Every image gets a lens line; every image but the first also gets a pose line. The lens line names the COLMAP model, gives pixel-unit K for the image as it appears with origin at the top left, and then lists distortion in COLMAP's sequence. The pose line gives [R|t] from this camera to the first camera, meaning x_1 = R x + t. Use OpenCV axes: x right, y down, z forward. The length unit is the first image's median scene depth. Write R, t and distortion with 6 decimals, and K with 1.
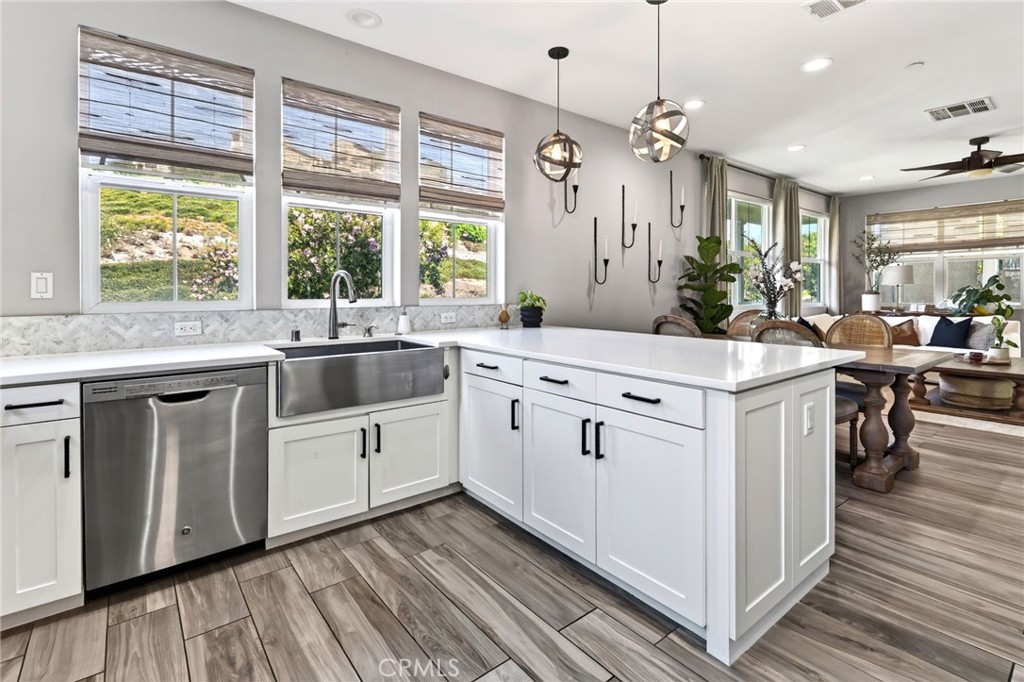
lens RADIAL K [[480.0, 0, 515.4], [0, 480.0, 298.2], [0, 0, 1]] dist [-0.011813, 0.001691]
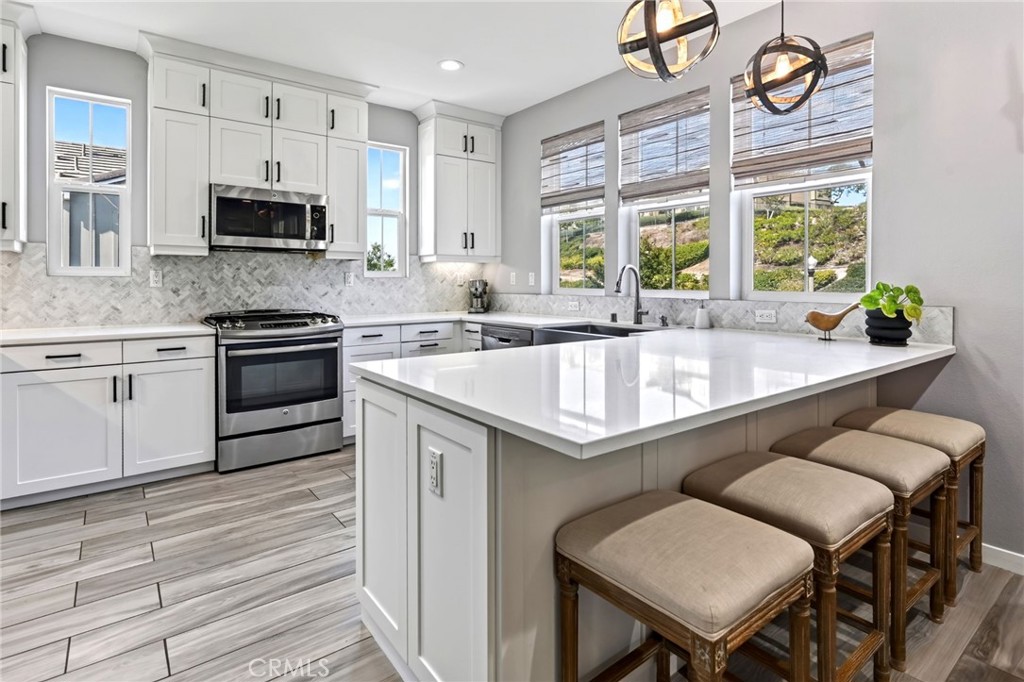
lens RADIAL K [[524.0, 0, 516.7], [0, 524.0, 284.7], [0, 0, 1]] dist [0.002613, -0.001685]
pose [[-0.015245, 0.006068, -0.999865, 0.606784], [-0.016870, 0.999838, 0.006325, -0.008893], [0.999741, 0.016964, -0.015140, 0.497419]]
